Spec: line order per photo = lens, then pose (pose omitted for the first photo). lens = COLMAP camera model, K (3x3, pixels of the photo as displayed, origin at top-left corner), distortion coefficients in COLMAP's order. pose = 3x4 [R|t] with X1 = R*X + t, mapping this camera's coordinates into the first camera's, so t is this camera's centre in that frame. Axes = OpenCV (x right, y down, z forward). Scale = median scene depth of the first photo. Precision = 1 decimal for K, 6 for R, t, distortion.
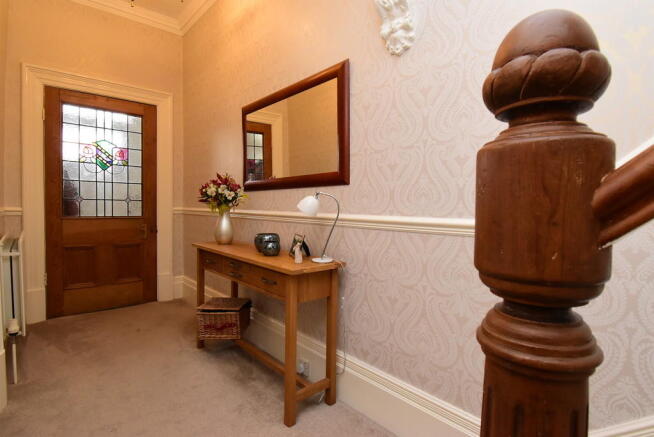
lens RADIAL K [[344.9, 0, 328.7], [0, 344.9, 218.8], [0, 0, 1]] dist [-0.004025, -0.003743]
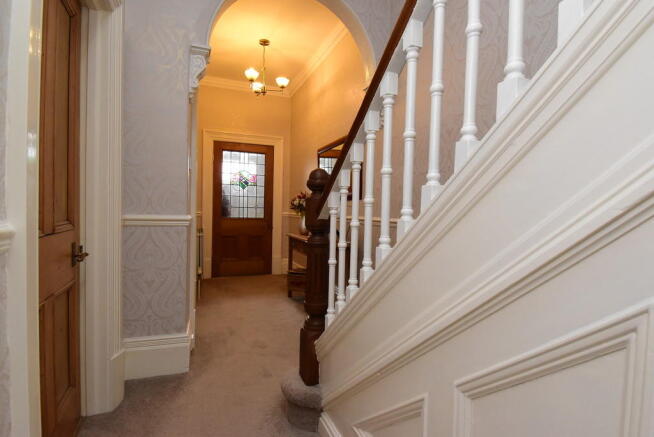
lens RADIAL K [[333.4, 0, 326.9], [0, 333.4, 218.2], [0, 0, 1]] dist [0.000920, 0.000124]
pose [[0.939829, 0.011412, -0.341454, 0.254153], [-0.018484, 0.999677, -0.017464, 0.015212], [0.341144, 0.022725, 0.939736, -0.337200]]
